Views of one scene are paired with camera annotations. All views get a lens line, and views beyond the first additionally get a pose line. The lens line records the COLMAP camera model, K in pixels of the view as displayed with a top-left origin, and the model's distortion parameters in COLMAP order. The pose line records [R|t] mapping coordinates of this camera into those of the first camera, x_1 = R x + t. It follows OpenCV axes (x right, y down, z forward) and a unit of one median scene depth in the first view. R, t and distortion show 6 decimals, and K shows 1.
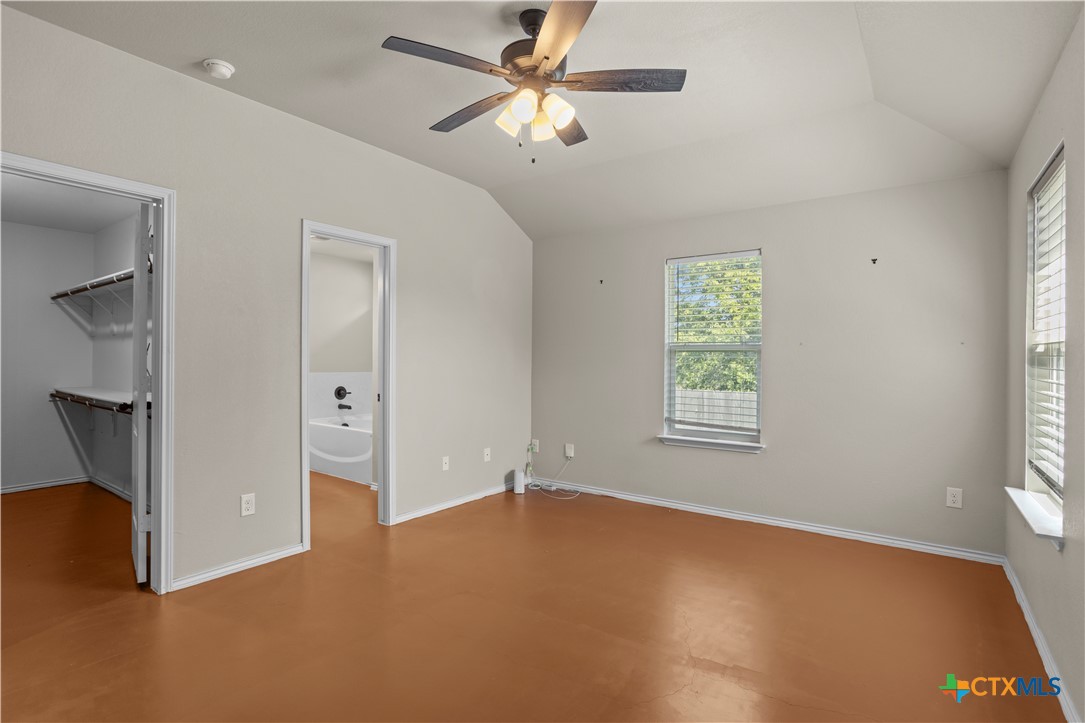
lens RADIAL K [[529.5, 0, 547.9], [0, 529.5, 364.8], [0, 0, 1]] dist [-0.013521, 0.001281]
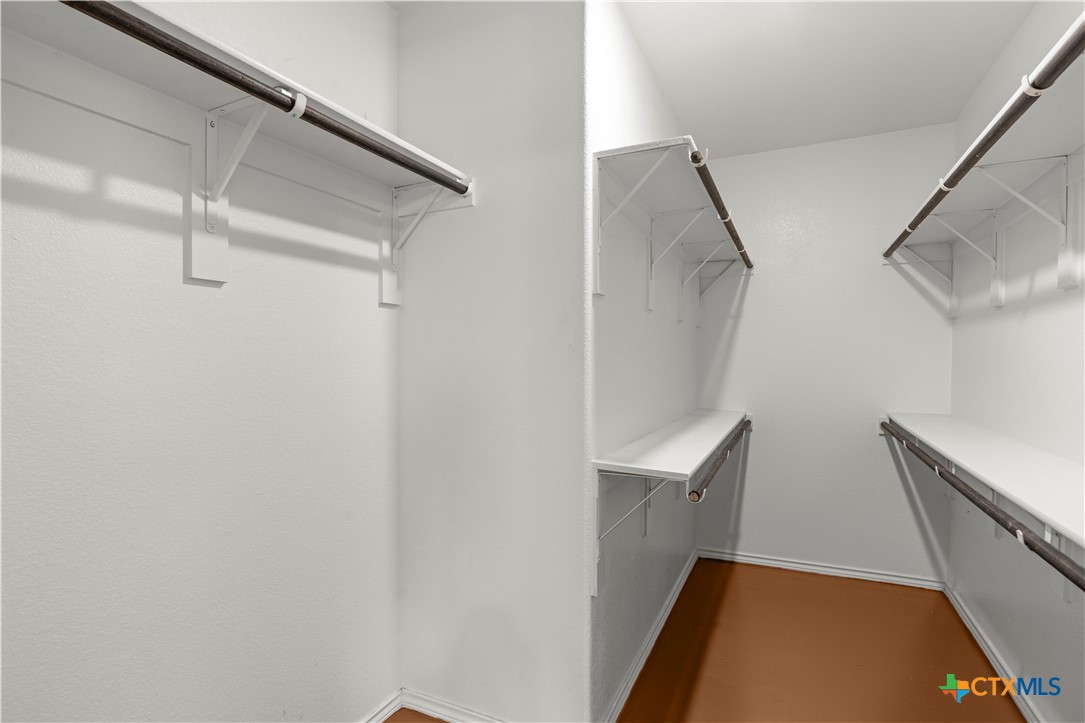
lens RADIAL K [[529.5, 0, 544.4], [0, 529.5, 363.9], [0, 0, 1]] dist [-0.013521, 0.001281]
pose [[0.183971, 0.012071, -0.982858, -0.367791], [-0.005846, 0.999920, 0.011186, -0.011139], [0.982914, 0.003687, 0.184027, 0.432539]]
